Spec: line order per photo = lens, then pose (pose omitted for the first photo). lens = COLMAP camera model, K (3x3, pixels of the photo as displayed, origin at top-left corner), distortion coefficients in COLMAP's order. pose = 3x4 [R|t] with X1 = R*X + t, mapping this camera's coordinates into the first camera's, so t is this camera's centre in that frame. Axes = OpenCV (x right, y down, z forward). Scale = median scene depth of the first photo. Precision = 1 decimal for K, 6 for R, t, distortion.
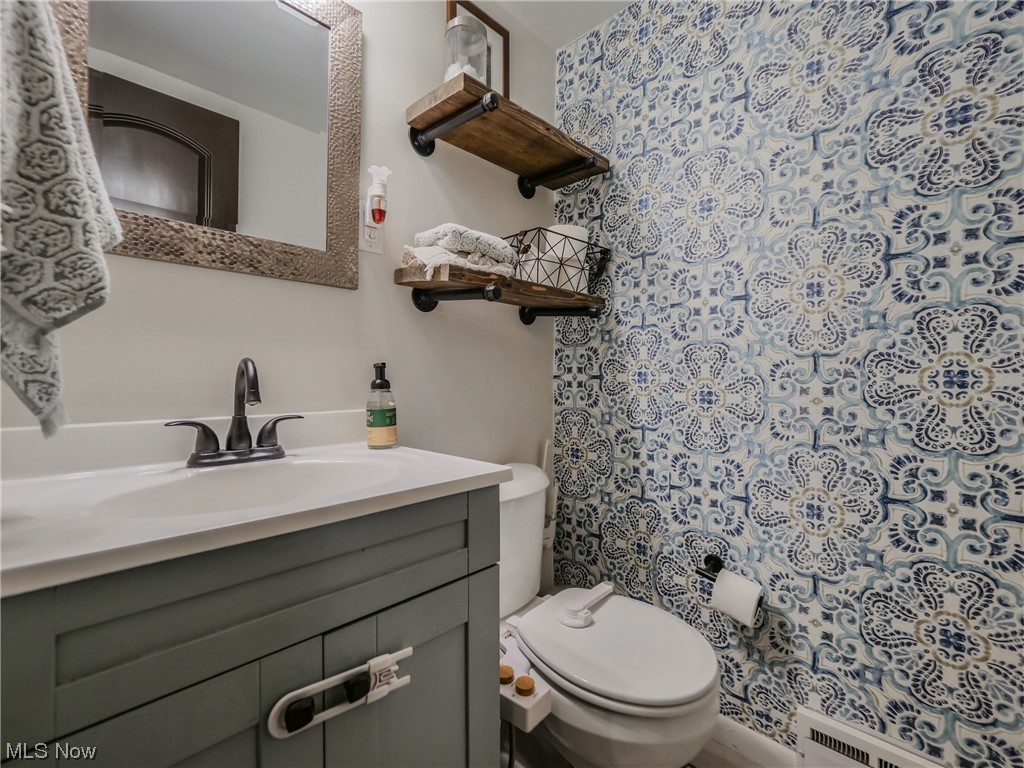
lens RADIAL K [[449.7, 0, 510.8], [0, 449.7, 380.6], [0, 0, 1]] dist [-0.001359, -0.000178]
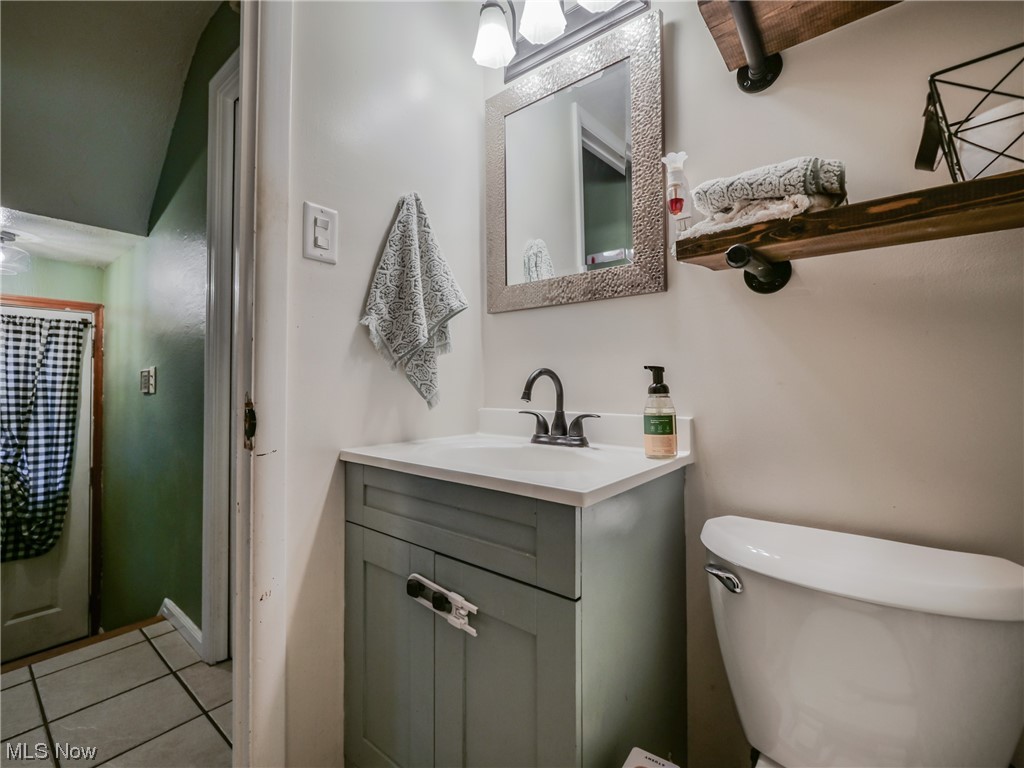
lens RADIAL K [[449.7, 0, 511.2], [0, 449.7, 380.9], [0, 0, 1]] dist [-0.001359, -0.000178]
pose [[0.105294, -0.013420, -0.994351, 0.977591], [-0.007478, 0.999870, -0.014287, 0.011124], [0.994413, 0.008940, 0.105180, 0.962366]]
